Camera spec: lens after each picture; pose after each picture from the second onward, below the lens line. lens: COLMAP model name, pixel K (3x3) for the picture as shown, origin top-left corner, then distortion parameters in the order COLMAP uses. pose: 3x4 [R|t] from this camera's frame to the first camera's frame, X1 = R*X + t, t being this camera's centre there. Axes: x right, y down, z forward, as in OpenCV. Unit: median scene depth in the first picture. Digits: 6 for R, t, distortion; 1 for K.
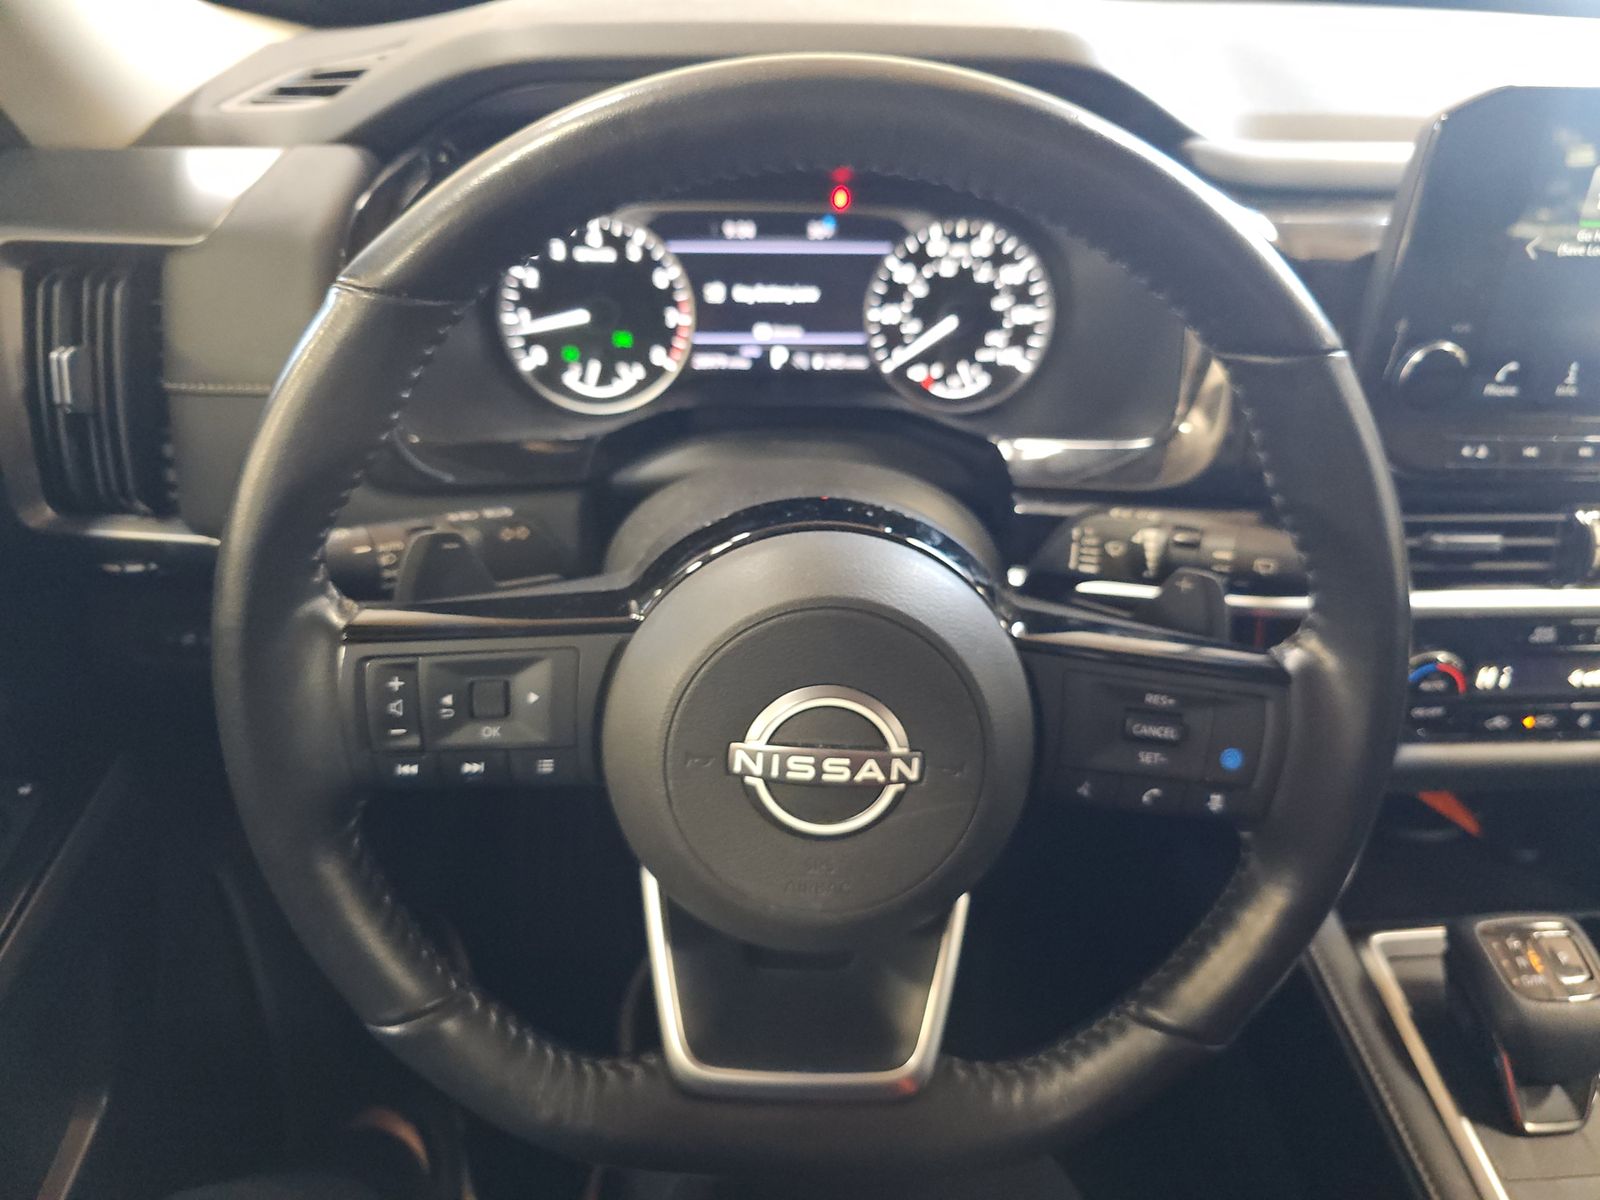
lens RADIAL K [[1079.2, 0, 813.5], [0, 1079.2, 586.9], [0, 0, 1]] dist [-0.017424, 0.001548]
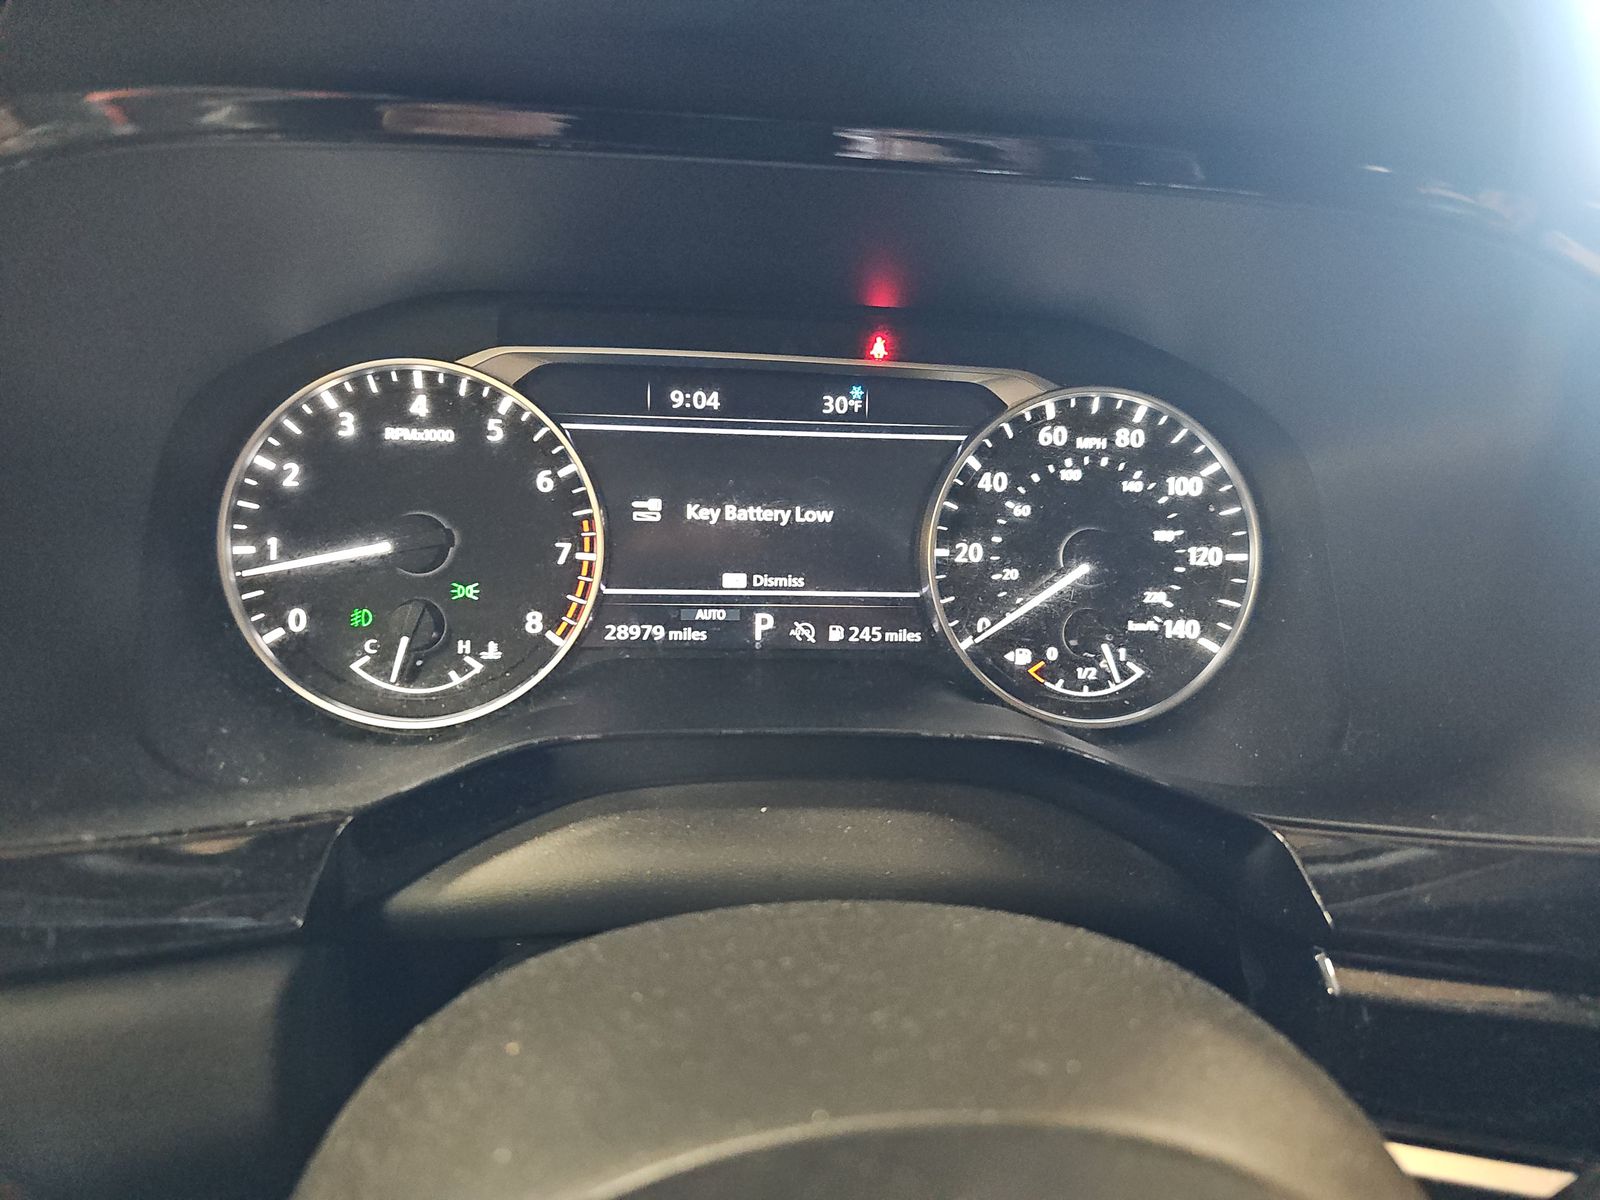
lens RADIAL K [[1079.2, 0, 791.6], [0, 1079.2, 590.2], [0, 0, 1]] dist [-0.017424, 0.001548]
pose [[0.999362, 0.009577, 0.034400, -0.037684], [-0.001746, 0.975316, -0.220807, -0.113639], [-0.035666, 0.220606, 0.974711, 0.478383]]
